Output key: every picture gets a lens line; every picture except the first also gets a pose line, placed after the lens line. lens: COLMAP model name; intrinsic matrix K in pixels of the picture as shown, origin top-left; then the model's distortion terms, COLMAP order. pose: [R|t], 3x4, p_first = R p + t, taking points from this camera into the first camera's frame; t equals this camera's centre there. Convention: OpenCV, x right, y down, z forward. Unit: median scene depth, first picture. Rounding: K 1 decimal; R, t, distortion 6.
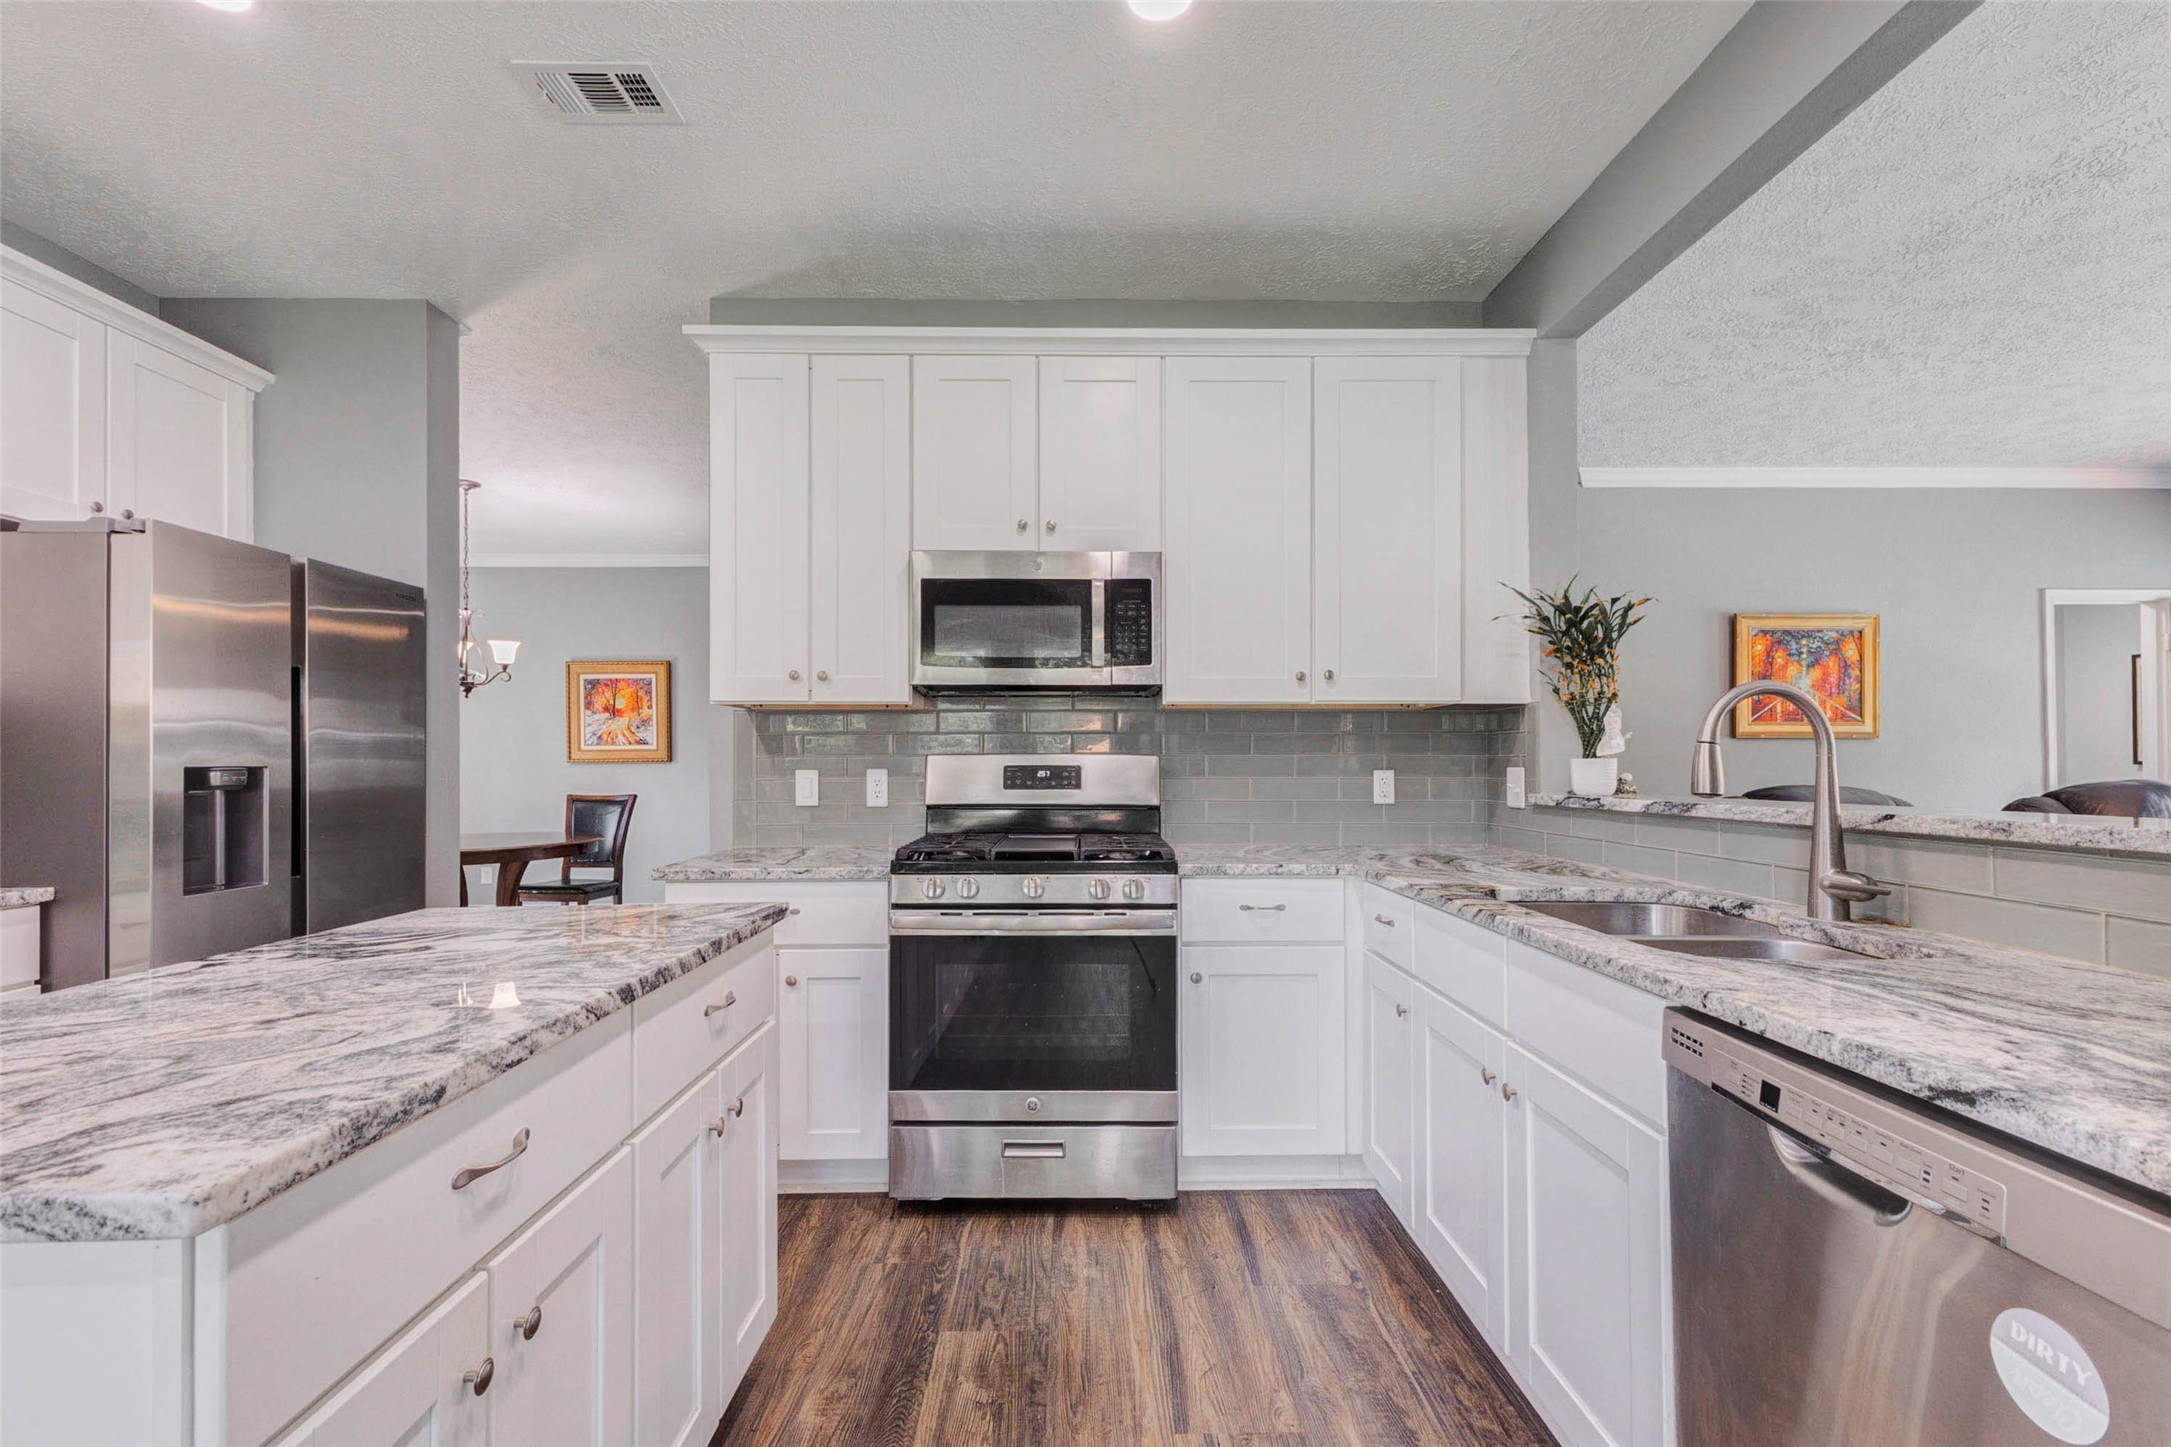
lens RADIAL K [[959.2, 0, 1090.2], [0, 959.2, 753.3], [0, 0, 1]] dist [0.015142, -0.002317]
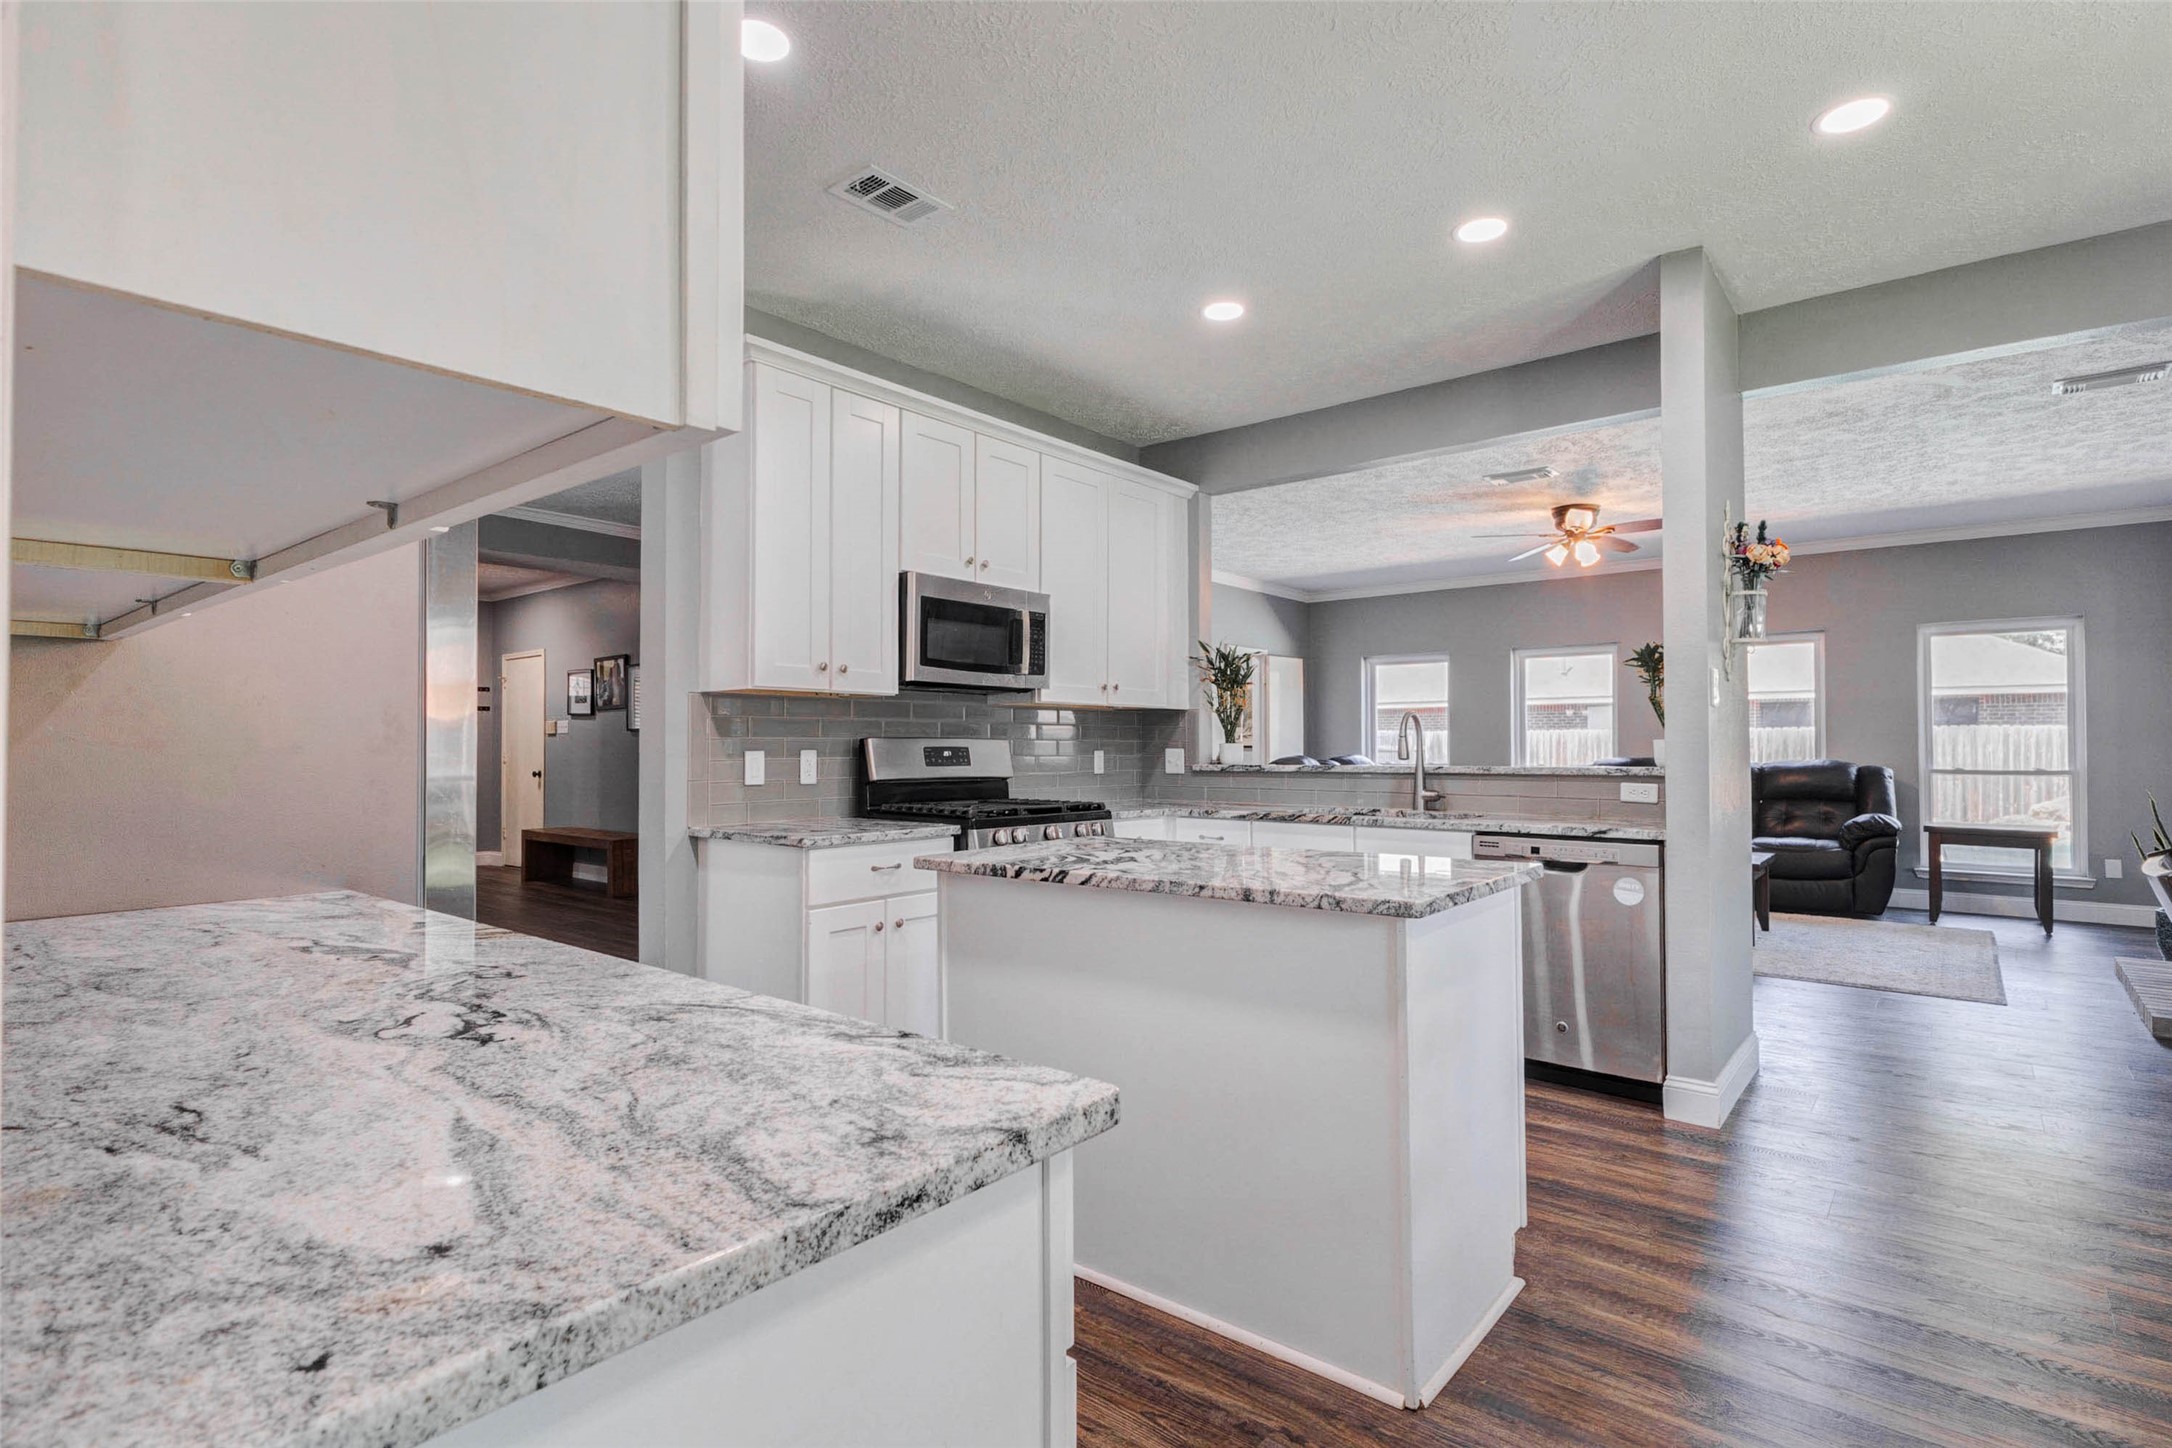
lens RADIAL K [[1074.0, 0, 1083.2], [0, 1074.0, 731.9], [0, 0, 1]] dist [-0.006921, -0.000187]
pose [[0.646082, 0.011076, 0.763187, -1.155011], [-0.009049, 0.999936, -0.006852, 0.000808], [-0.763214, -0.002479, 0.646141, -0.054199]]
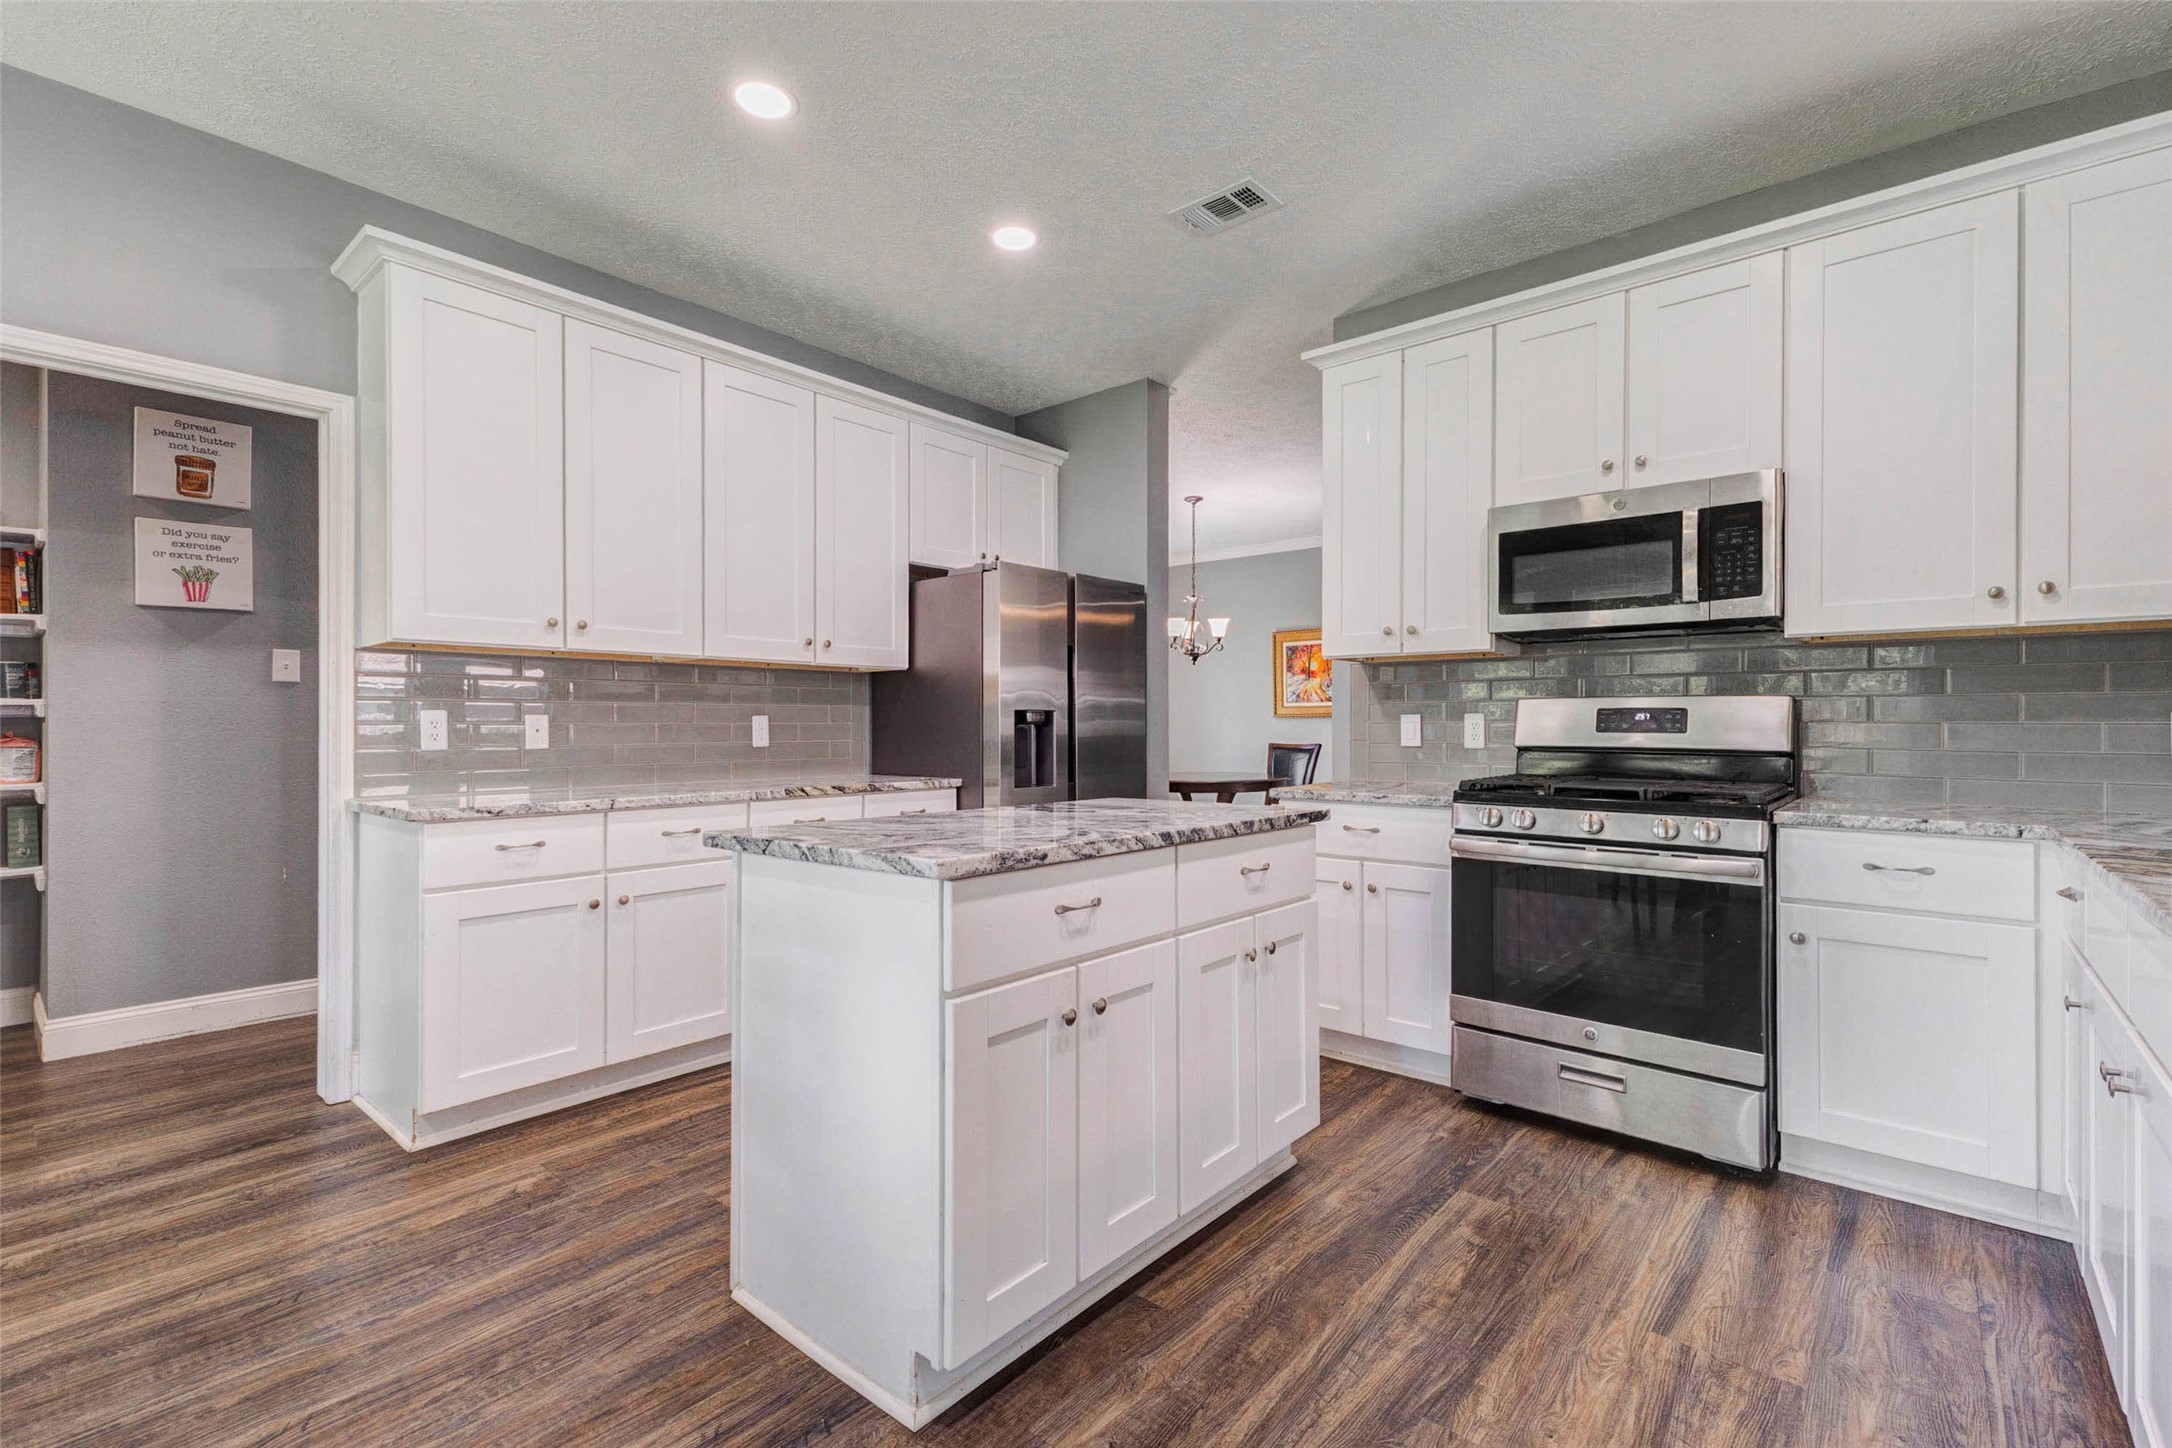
lens RADIAL K [[959.7, 0, 1096.7], [0, 959.7, 723.4], [0, 0, 1]] dist [0.015142, -0.002317]
pose [[0.754836, 0.002449, -0.655908, 0.199998], [0.003440, 0.999964, 0.007693, 0.021312], [0.655904, -0.008063, 0.754801, -0.113525]]
